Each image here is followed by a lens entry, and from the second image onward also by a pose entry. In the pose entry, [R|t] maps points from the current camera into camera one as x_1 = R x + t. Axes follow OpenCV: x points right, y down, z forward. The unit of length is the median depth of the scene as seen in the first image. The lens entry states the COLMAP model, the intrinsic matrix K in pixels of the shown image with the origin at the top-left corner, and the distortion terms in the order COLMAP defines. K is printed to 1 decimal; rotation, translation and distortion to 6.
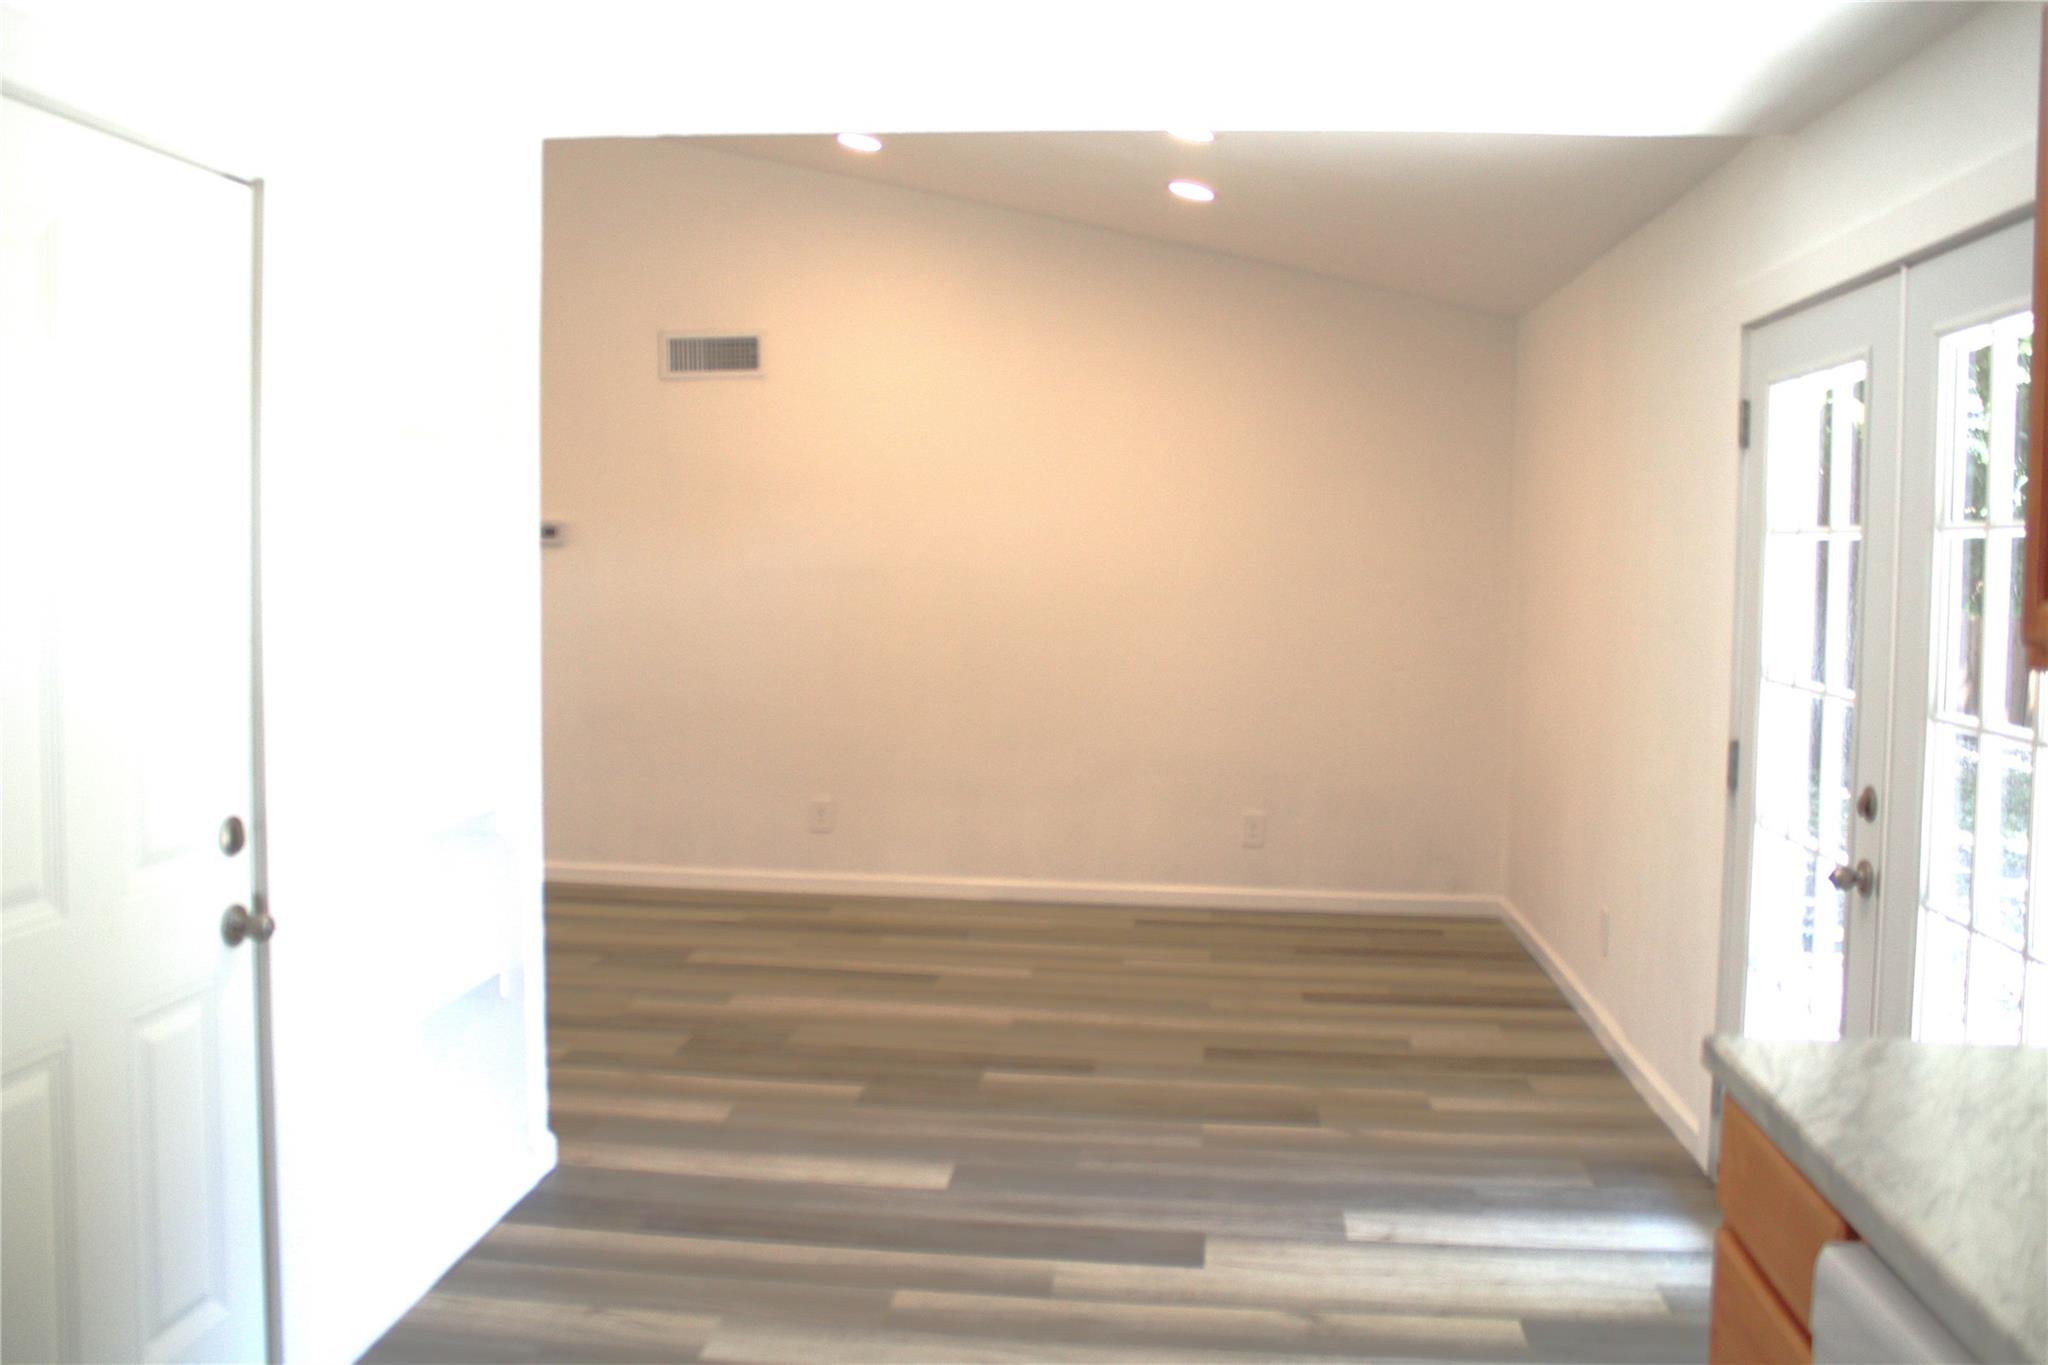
lens RADIAL K [[1735.1, 0, 1012.9], [0, 1735.1, 659.0], [0, 0, 1]] dist [-0.160910, 0.171953]
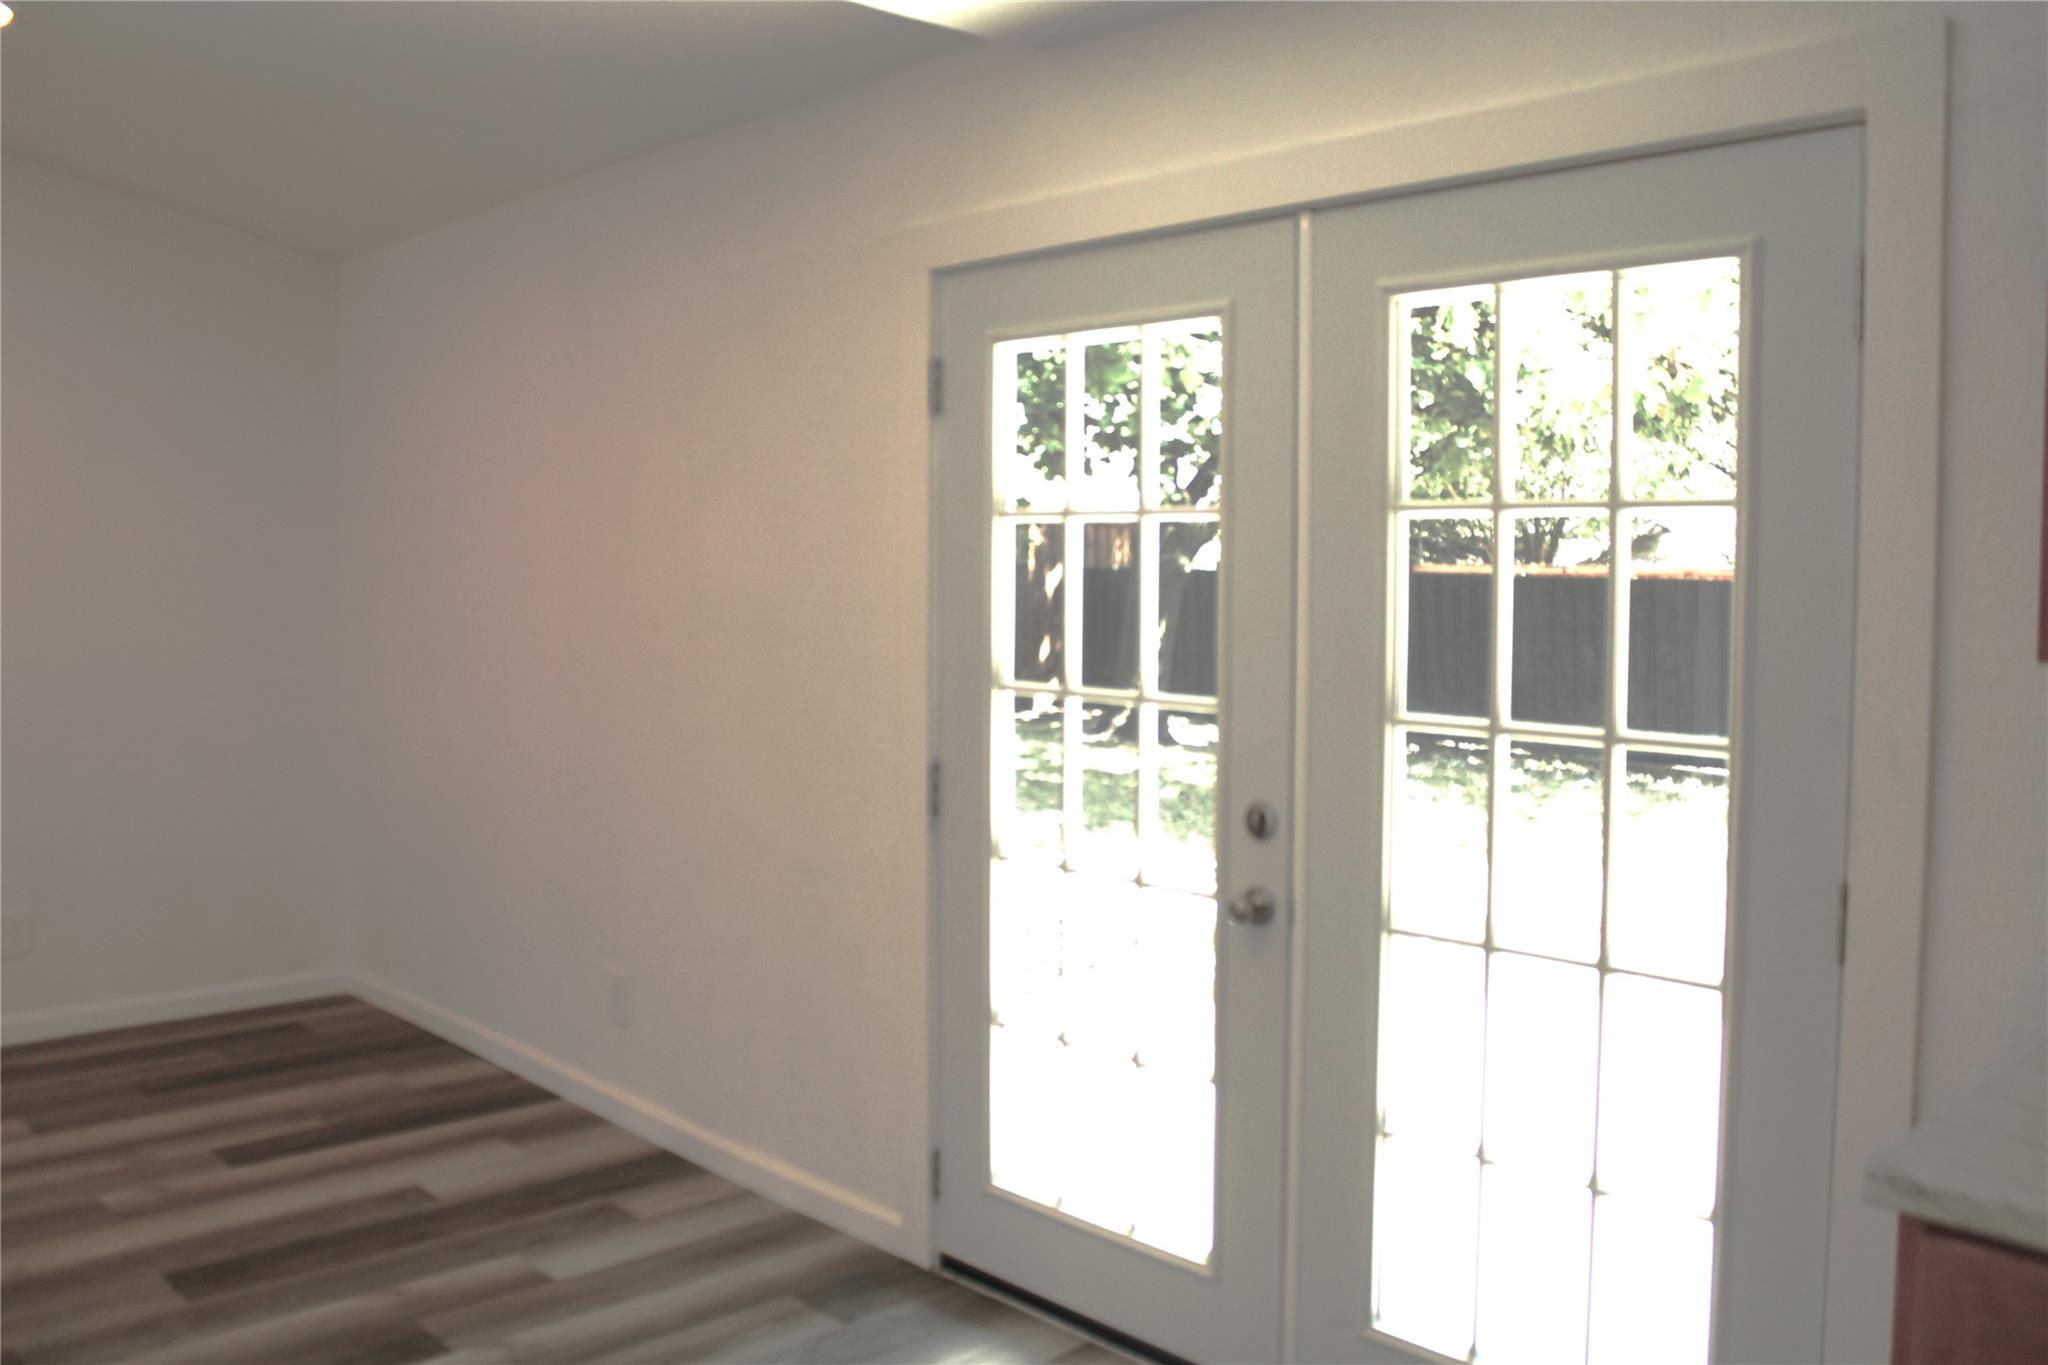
lens RADIAL K [[1735.1, 0, 1012.9], [0, 1735.1, 659.0], [0, 0, 1]] dist [-0.160910, 0.171953]
pose [[0.642071, -0.037979, 0.765704, -0.182600], [0.040111, 0.999068, 0.015920, -0.012305], [-0.765595, 0.020491, 0.642996, 0.359330]]
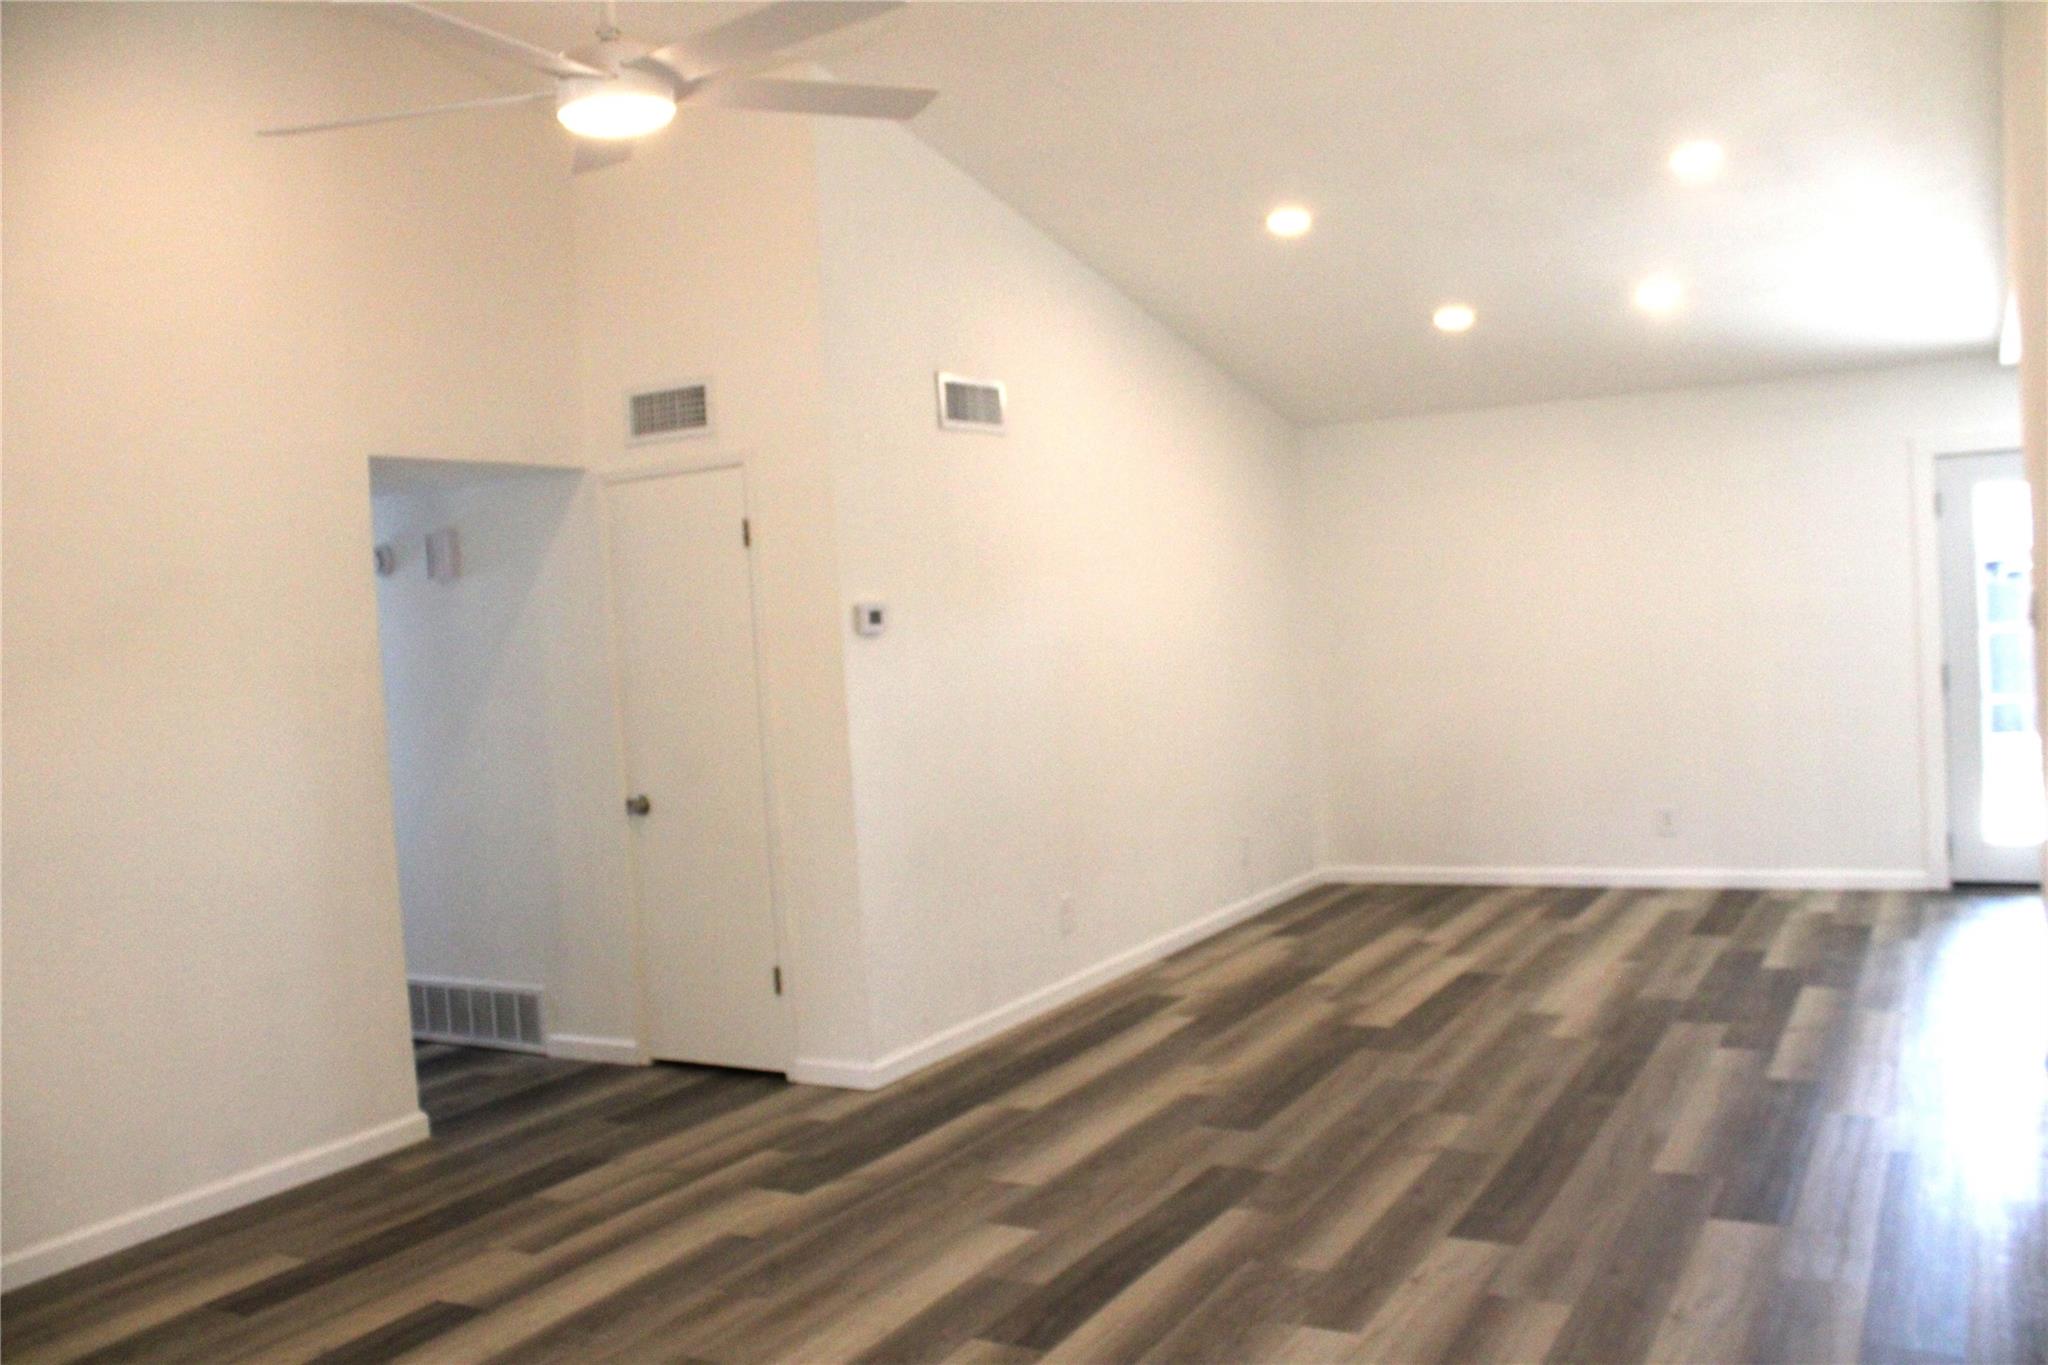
lens RADIAL K [[1735.1, 0, 1012.9], [0, 1735.1, 659.0], [0, 0, 1]] dist [-0.160910, 0.171953]
pose [[0.419298, -0.043128, 0.906823, -1.355700], [0.127437, 0.991777, -0.011756, -0.054325], [-0.898860, 0.120492, 0.421347, 0.899503]]
